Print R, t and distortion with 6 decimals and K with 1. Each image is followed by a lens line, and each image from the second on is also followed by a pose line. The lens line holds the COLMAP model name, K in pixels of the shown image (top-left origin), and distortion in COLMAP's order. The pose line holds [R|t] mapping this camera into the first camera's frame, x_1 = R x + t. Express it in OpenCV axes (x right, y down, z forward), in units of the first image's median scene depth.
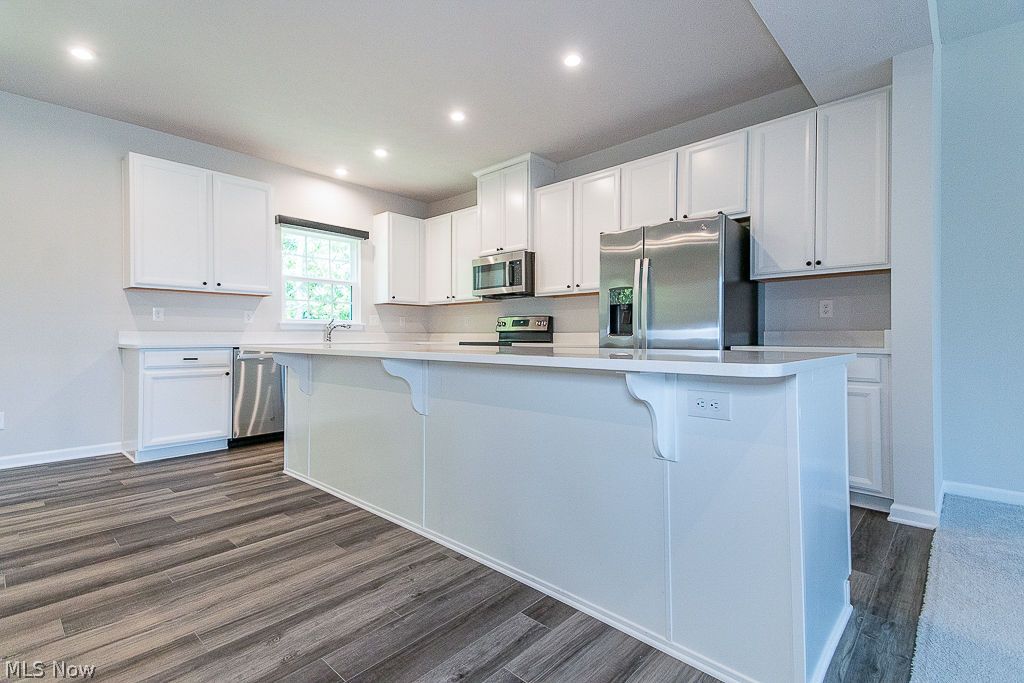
lens RADIAL K [[474.9, 0, 518.3], [0, 474.9, 338.5], [0, 0, 1]] dist [0.063101, -0.016993]
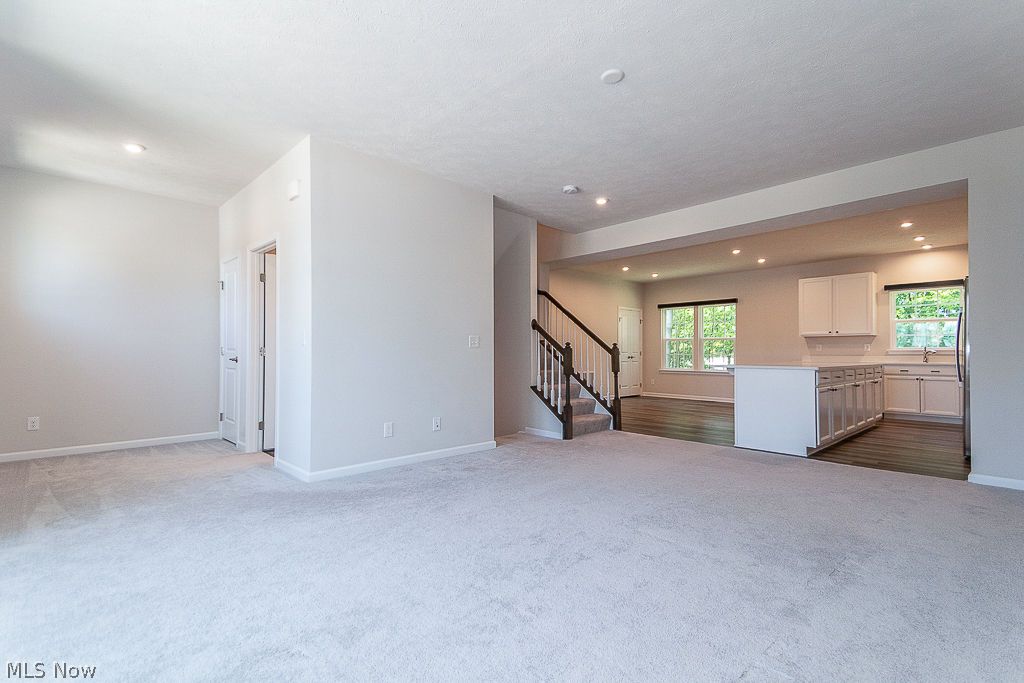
lens RADIAL K [[474.9, 0, 506.7], [0, 474.9, 347.6], [0, 0, 1]] dist [0.063101, -0.016993]
pose [[-0.071757, -0.014461, -0.997317, 1.429079], [-0.007625, 0.999874, -0.013949, -0.011075], [0.997393, 0.006604, -0.071858, -0.195254]]
